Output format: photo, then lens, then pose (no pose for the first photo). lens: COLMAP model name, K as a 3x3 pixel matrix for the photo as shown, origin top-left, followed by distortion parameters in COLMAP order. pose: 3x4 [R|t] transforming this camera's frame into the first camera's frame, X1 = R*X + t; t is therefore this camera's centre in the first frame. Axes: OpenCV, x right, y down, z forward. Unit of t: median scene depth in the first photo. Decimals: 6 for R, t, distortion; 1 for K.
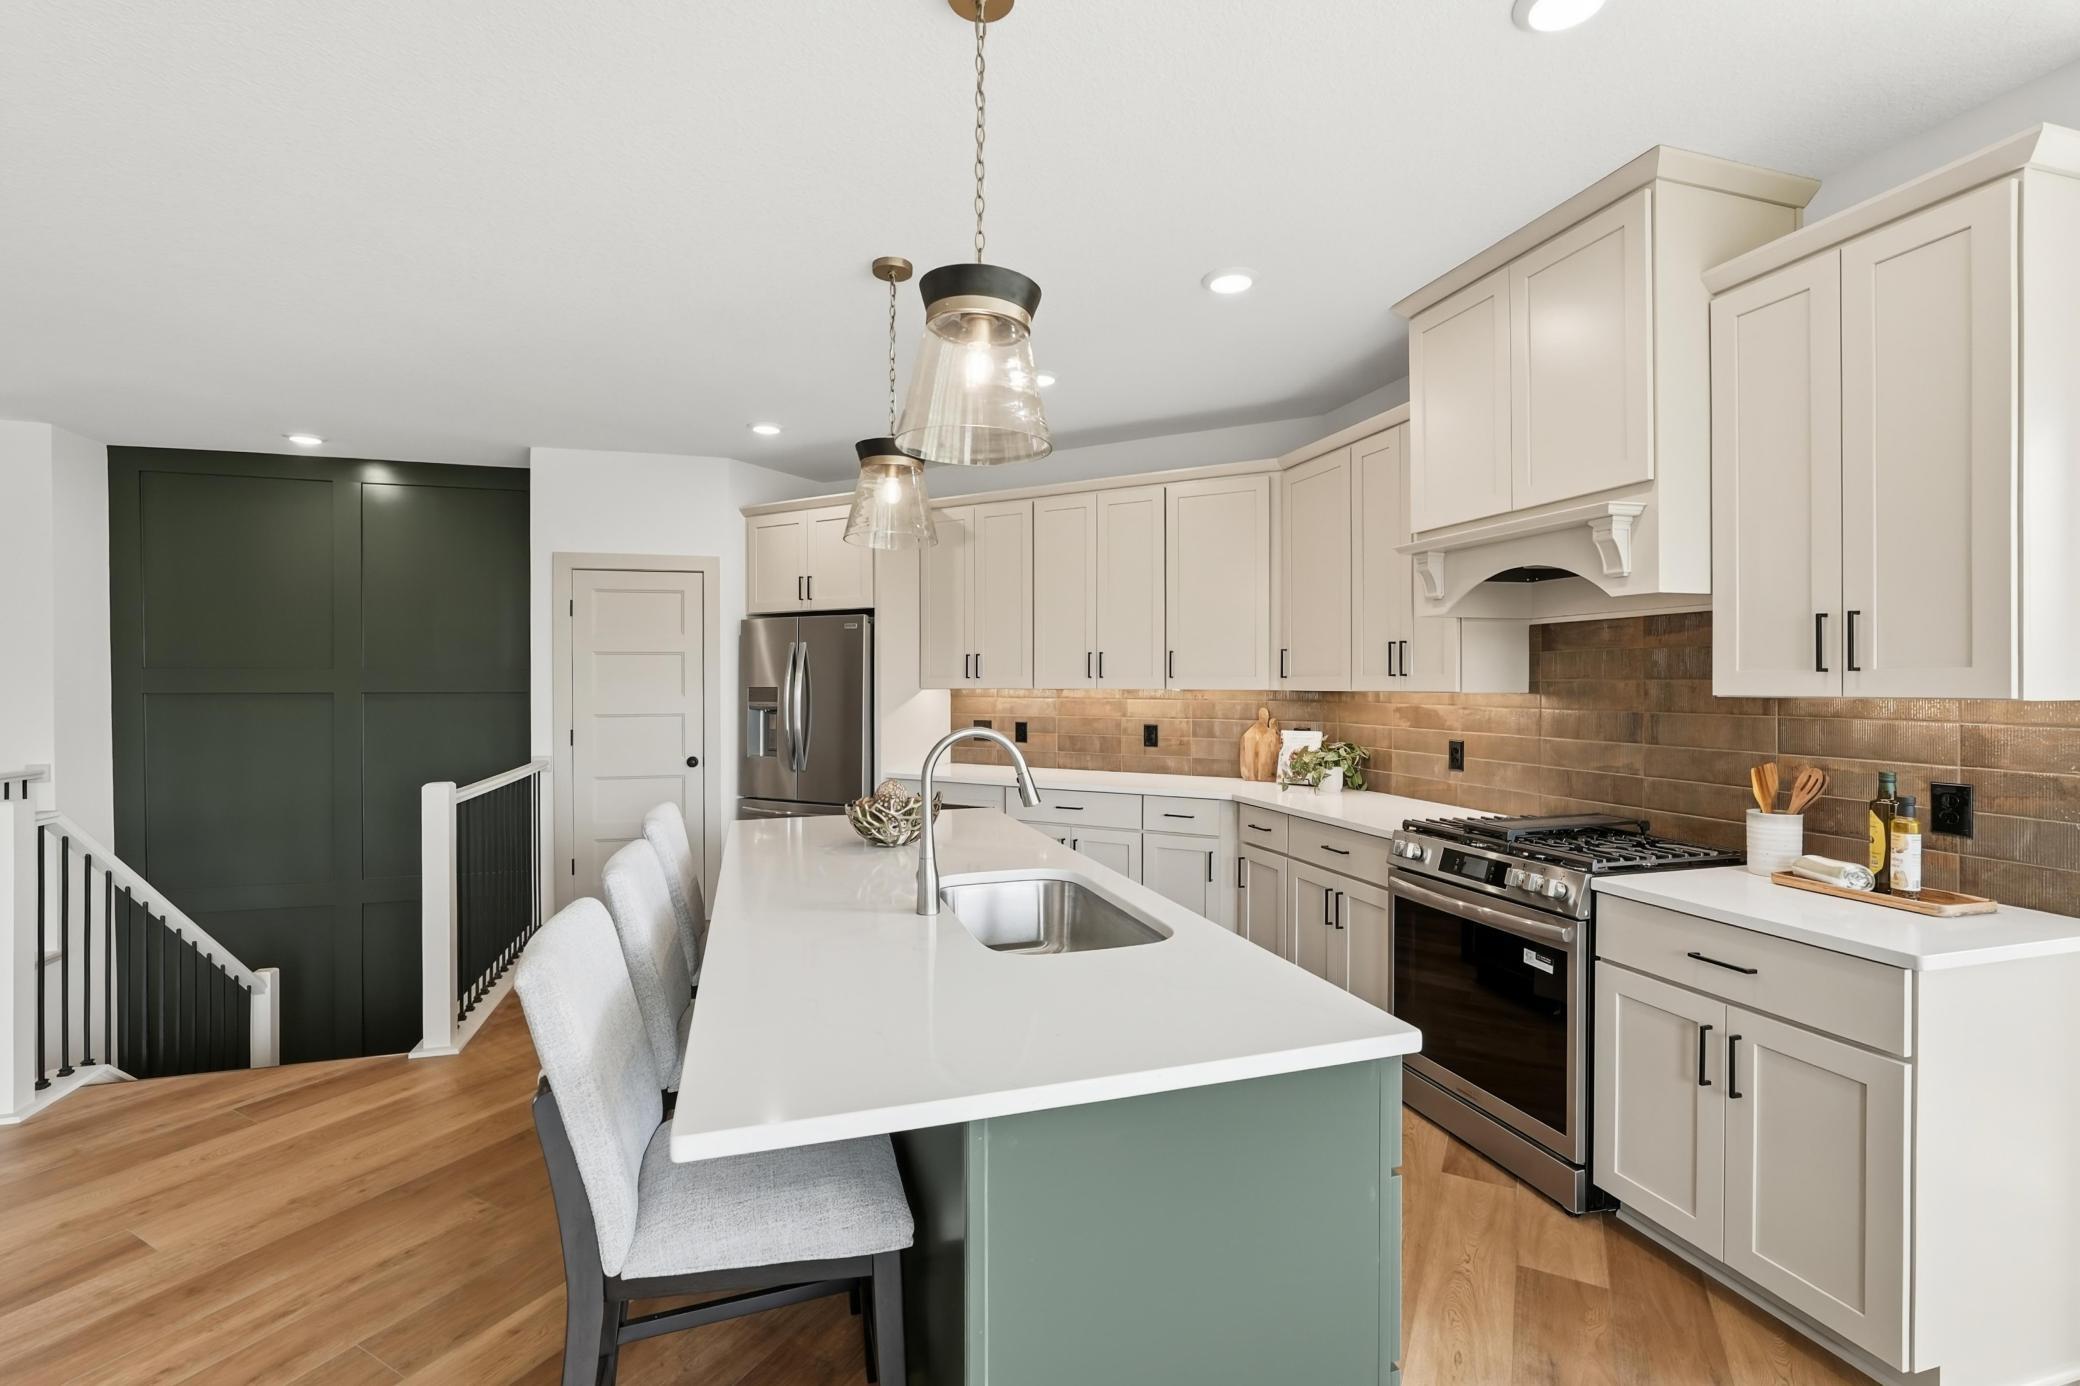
lens RADIAL K [[932.9, 0, 1029.7], [0, 932.9, 690.5], [0, 0, 1]] dist [-0.001973, 0.000139]
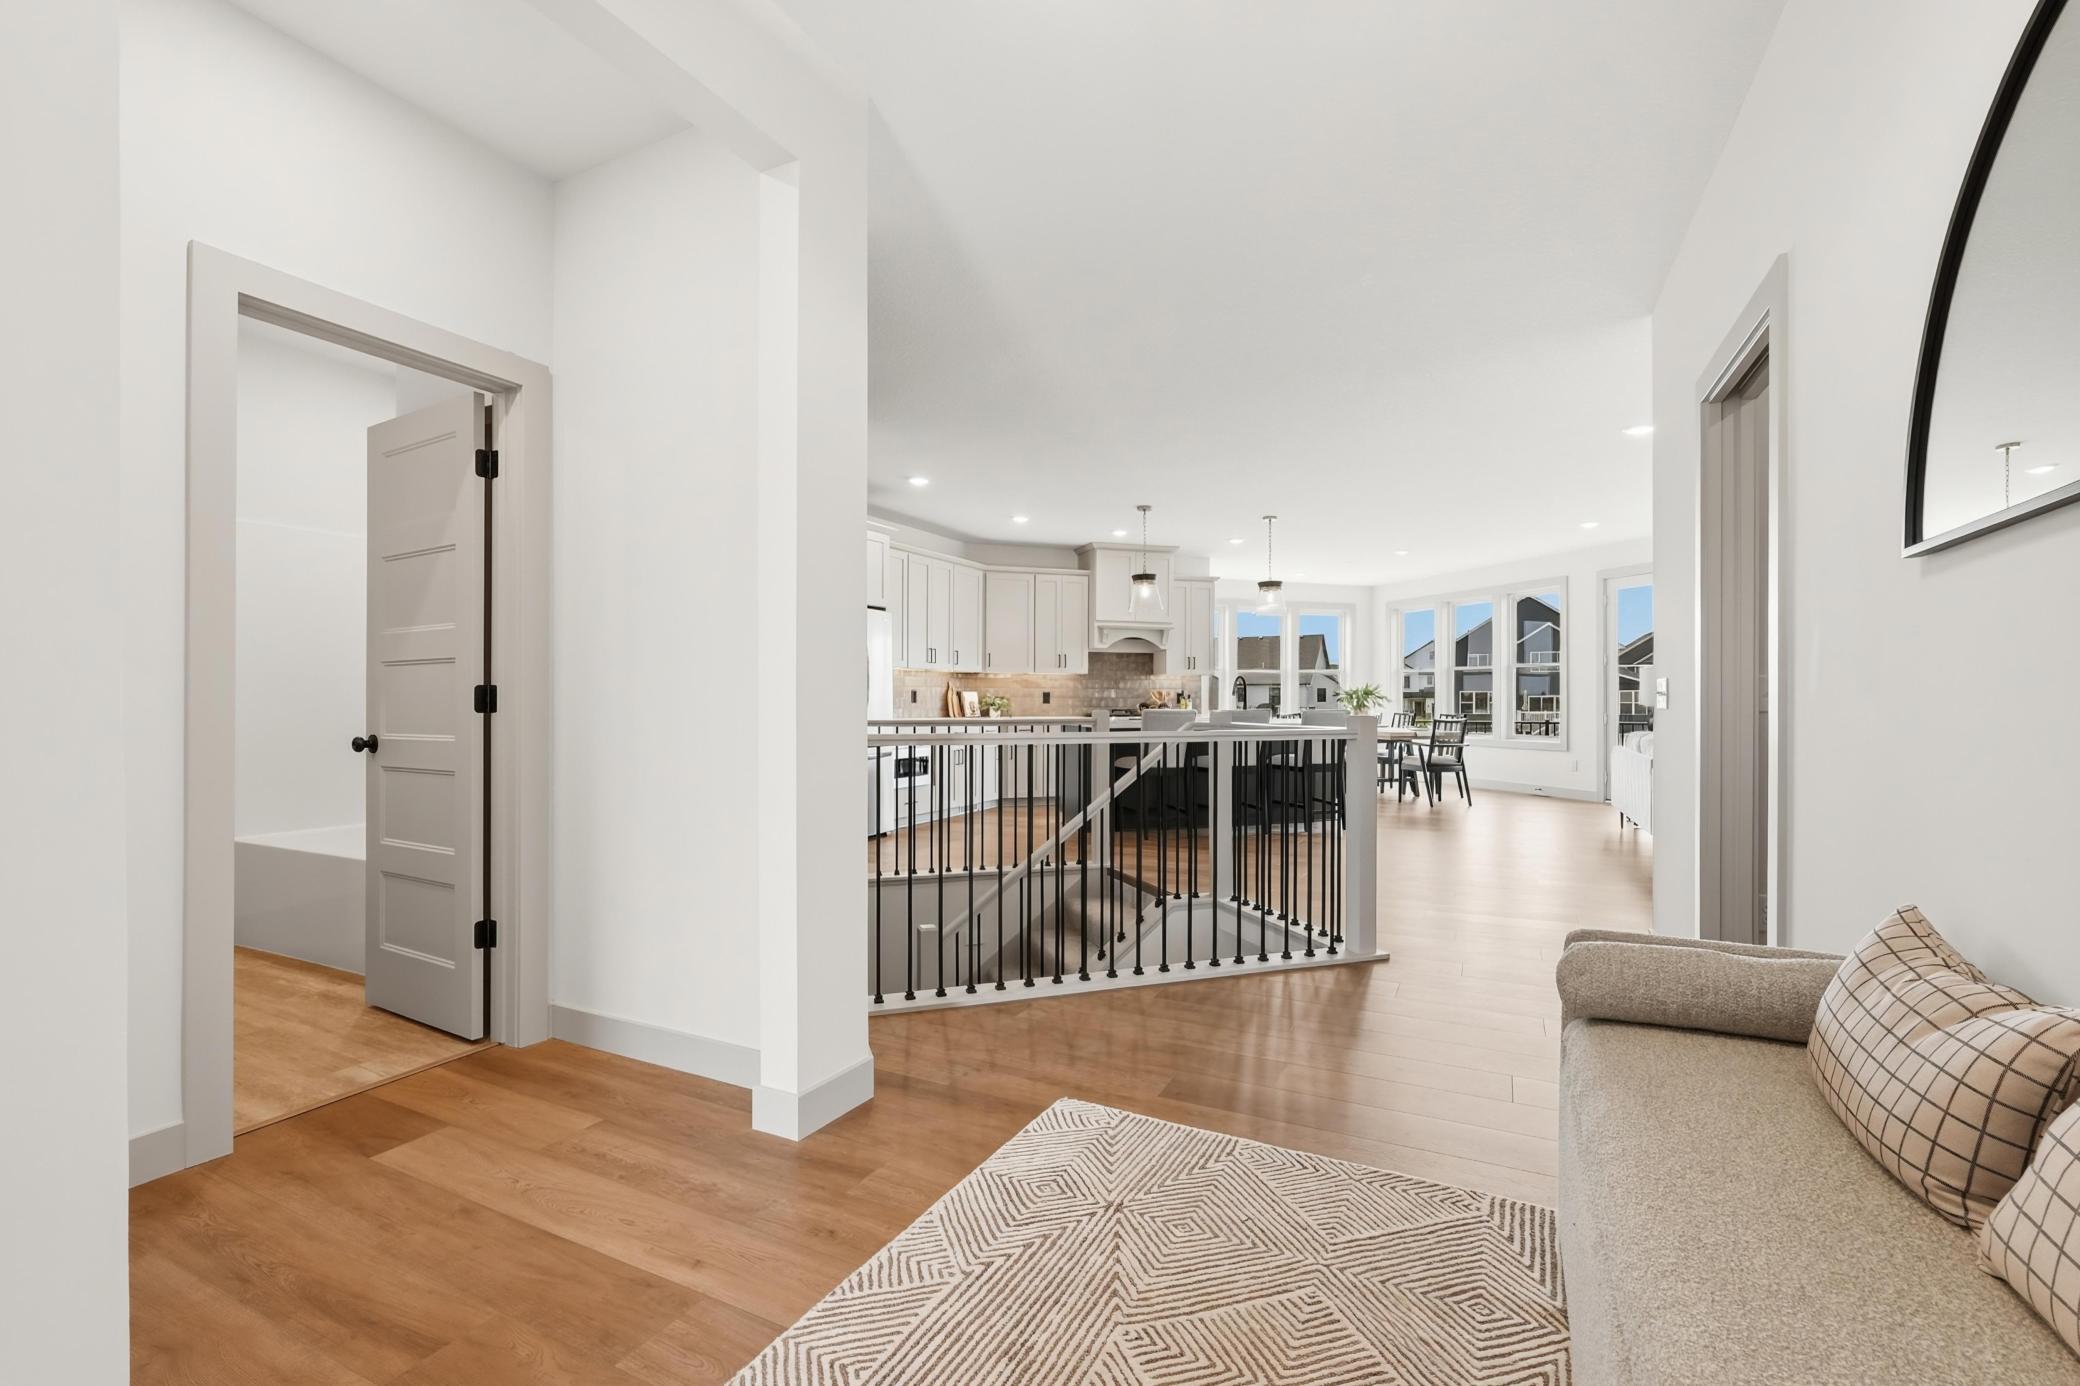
lens RADIAL K [[932.9, 0, 1029.7], [0, 932.9, 690.5], [0, 0, 1]] dist [-0.001973, 0.000139]
pose [[-0.057029, 0.005881, 0.998355, -2.247914], [0.001815, 0.999982, -0.005787, 0.064124], [-0.998371, 0.001482, -0.057038, 1.200259]]
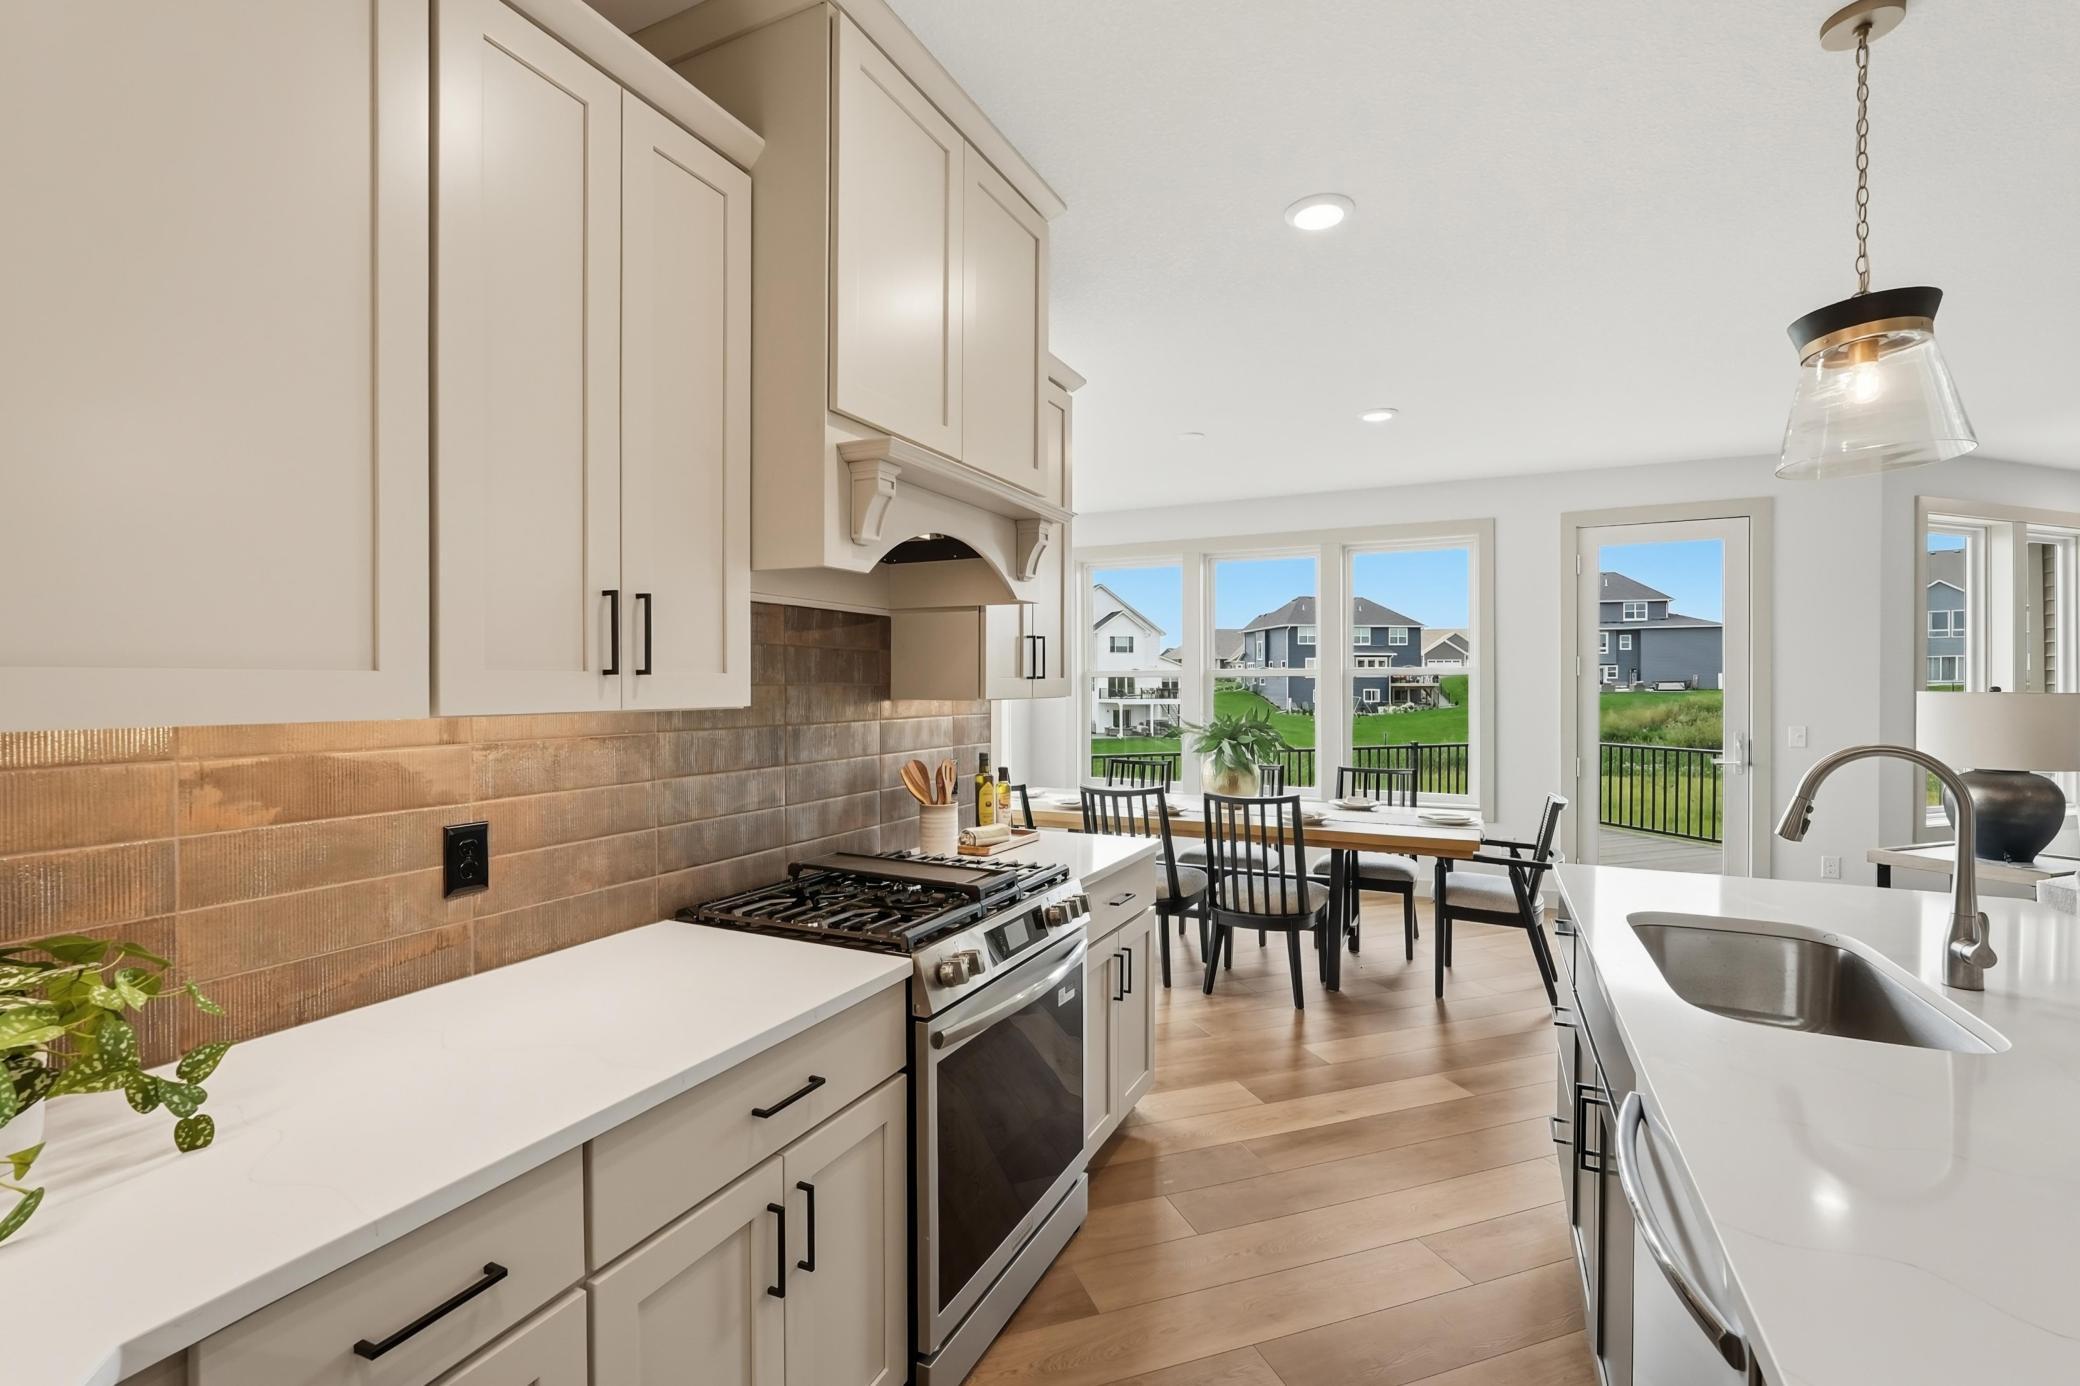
lens RADIAL K [[932.9, 0, 1029.7], [0, 932.9, 690.5], [0, 0, 1]] dist [-0.001973, 0.000139]
pose [[-0.744039, -0.003695, 0.668126, -0.027469], [0.003866, 0.999944, 0.009836, -0.012099], [-0.668126, 0.009902, -0.743983, 1.143156]]
